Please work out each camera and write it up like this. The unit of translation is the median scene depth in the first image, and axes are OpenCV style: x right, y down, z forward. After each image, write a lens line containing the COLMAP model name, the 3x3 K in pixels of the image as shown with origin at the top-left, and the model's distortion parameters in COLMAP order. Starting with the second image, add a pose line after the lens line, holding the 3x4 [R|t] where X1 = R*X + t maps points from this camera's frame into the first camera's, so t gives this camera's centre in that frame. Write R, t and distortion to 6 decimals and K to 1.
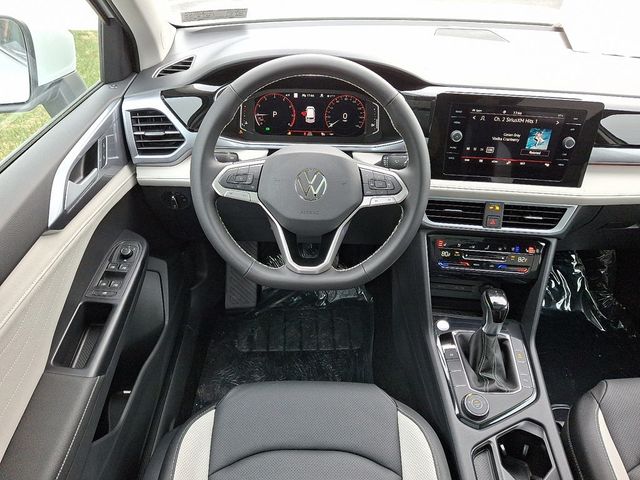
lens RADIAL K [[495.9, 0, 319.8], [0, 495.9, 245.5], [0, 0, 1]] dist [0.048960, -0.008015]
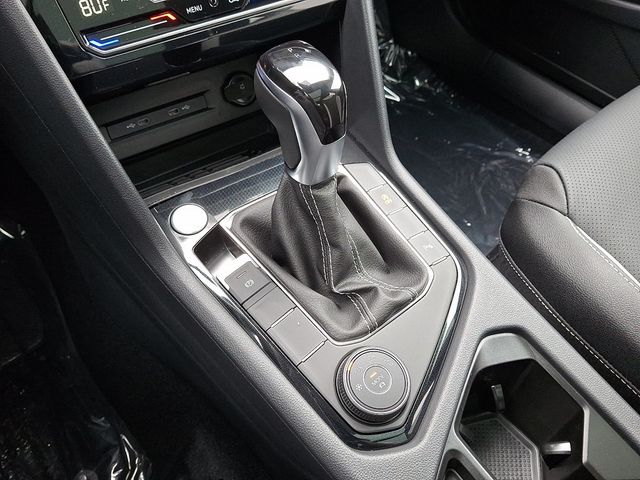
lens RADIAL K [[495.9, 0, 324.9], [0, 495.9, 240.9], [0, 0, 1]] dist [0.048960, -0.008015]
pose [[0.761306, -0.490388, 0.424186, 0.184910], [0.366604, 0.865153, 0.342215, 0.099400], [-0.534804, -0.105022, 0.838424, 0.736340]]
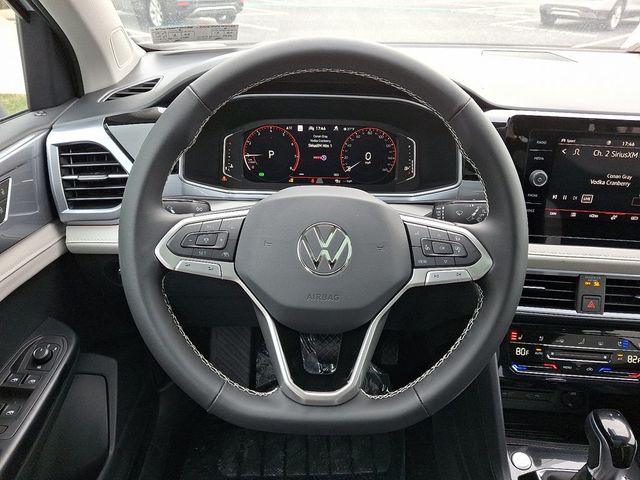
lens RADIAL K [[495.9, 0, 320.6], [0, 495.9, 241.3], [0, 0, 1]] dist [0.048960, -0.008015]
pose [[0.999942, -0.005099, -0.009485, -0.013397], [0.003687, 0.989673, -0.143299, -0.037641], [0.010118, 0.143256, 0.989634, 0.329206]]
